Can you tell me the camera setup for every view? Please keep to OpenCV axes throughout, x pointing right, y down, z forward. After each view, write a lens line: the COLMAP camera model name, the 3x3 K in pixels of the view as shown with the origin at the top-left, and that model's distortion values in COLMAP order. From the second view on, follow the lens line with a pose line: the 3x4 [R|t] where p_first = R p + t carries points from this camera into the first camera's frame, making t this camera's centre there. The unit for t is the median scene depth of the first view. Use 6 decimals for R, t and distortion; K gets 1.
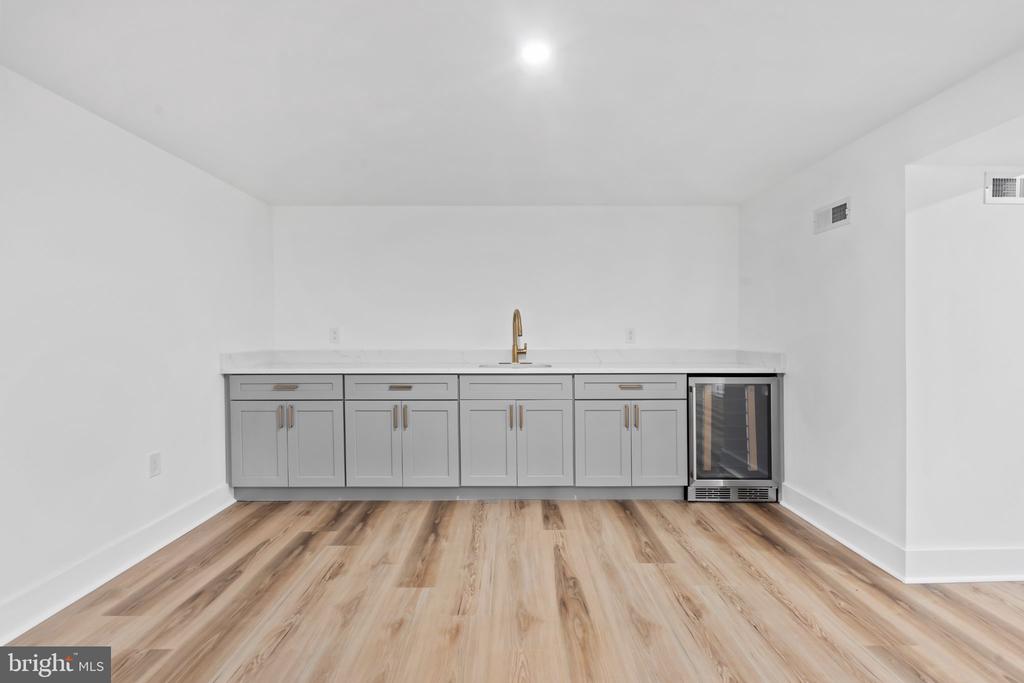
lens RADIAL K [[462.3, 0, 511.8], [0, 462.3, 334.9], [0, 0, 1]] dist [-0.003437, -0.000287]
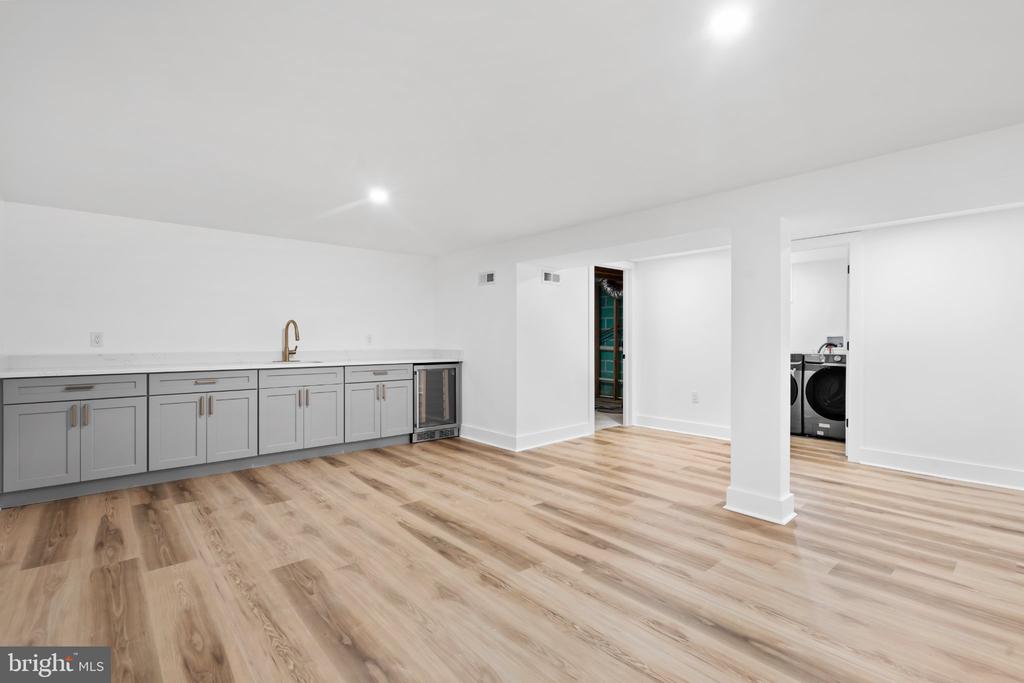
lens RADIAL K [[462.3, 0, 511.8], [0, 462.3, 334.9], [0, 0, 1]] dist [-0.003437, -0.000287]
pose [[0.755490, 0.006786, 0.655125, -0.430352], [0.000780, 0.999936, -0.011257, 0.002583], [-0.655160, 0.009015, 0.755437, -0.462359]]
